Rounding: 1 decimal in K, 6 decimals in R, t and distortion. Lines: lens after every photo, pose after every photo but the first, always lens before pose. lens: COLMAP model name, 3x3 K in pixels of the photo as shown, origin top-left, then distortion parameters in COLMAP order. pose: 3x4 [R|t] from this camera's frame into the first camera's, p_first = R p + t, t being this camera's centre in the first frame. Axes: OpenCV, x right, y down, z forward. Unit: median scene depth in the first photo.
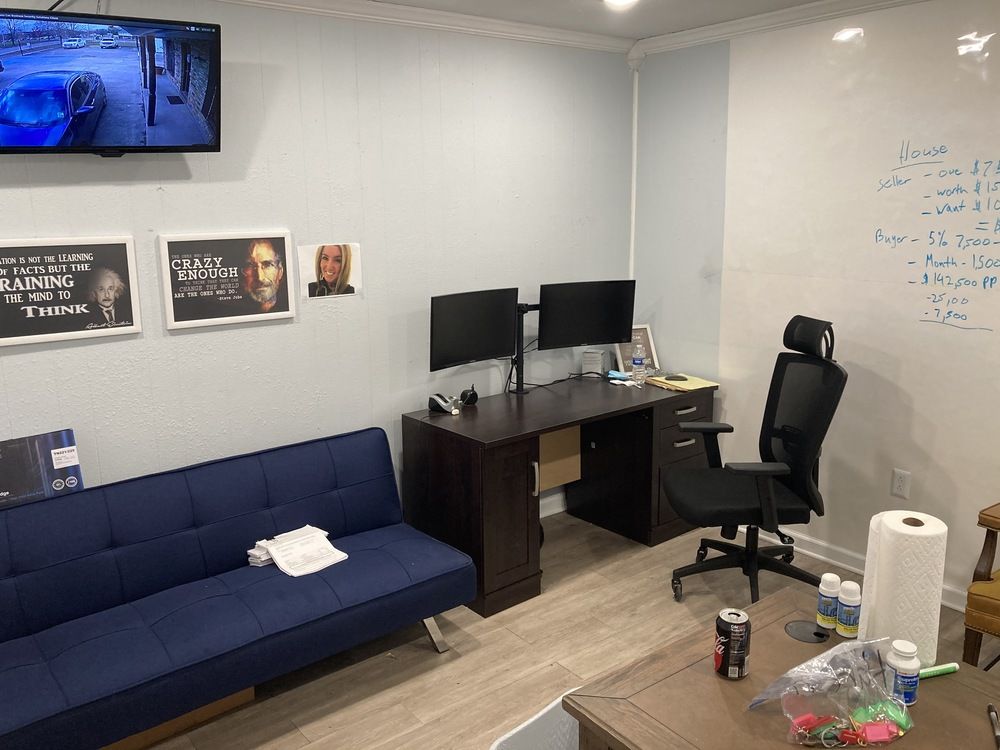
lens RADIAL K [[811.8, 0, 499.6], [0, 811.8, 367.5], [0, 0, 1]] dist [0.015625, -0.002151]
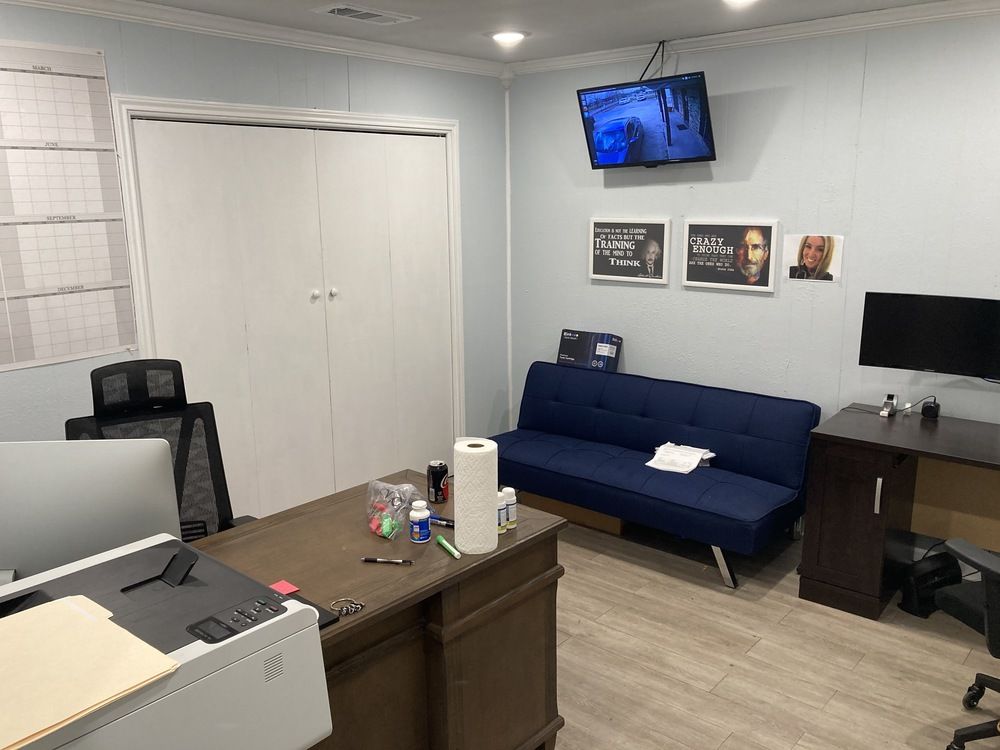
lens RADIAL K [[811.8, 0, 499.6], [0, 811.8, 367.5], [0, 0, 1]] dist [0.015625, -0.002151]
pose [[0.203433, 0.214674, -0.955264, 0.934587], [-0.197410, 0.964622, 0.174736, -0.094287], [0.958981, 0.153032, 0.238615, 0.369518]]
